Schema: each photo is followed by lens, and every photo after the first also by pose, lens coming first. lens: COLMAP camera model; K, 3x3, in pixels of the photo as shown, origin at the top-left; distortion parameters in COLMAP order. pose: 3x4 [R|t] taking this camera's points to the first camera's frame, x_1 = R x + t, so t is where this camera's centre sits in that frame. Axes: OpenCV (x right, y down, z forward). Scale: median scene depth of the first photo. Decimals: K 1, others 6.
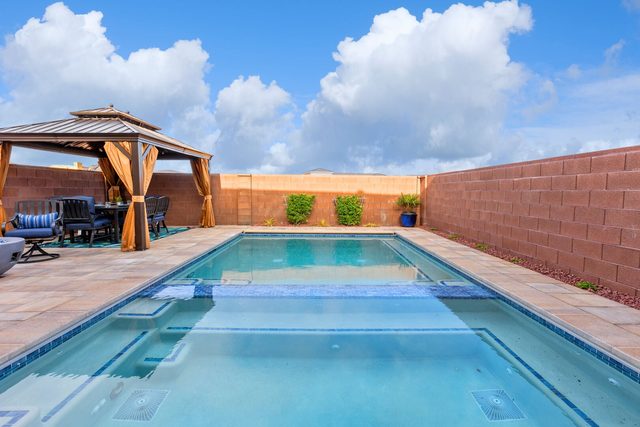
lens RADIAL K [[295.6, 0, 324.5], [0, 295.6, 205.8], [0, 0, 1]] dist [0.002244, 0.000236]
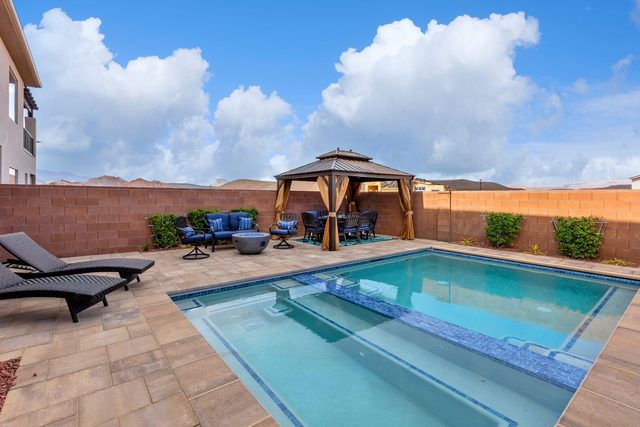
lens RADIAL K [[295.6, 0, 324.5], [0, 295.6, 205.8], [0, 0, 1]] dist [0.002244, 0.000236]
pose [[0.621648, 0.018324, -0.783082, 0.320064], [-0.044004, 0.998965, -0.011557, -0.032151], [0.782060, 0.041643, 0.621811, 0.053427]]
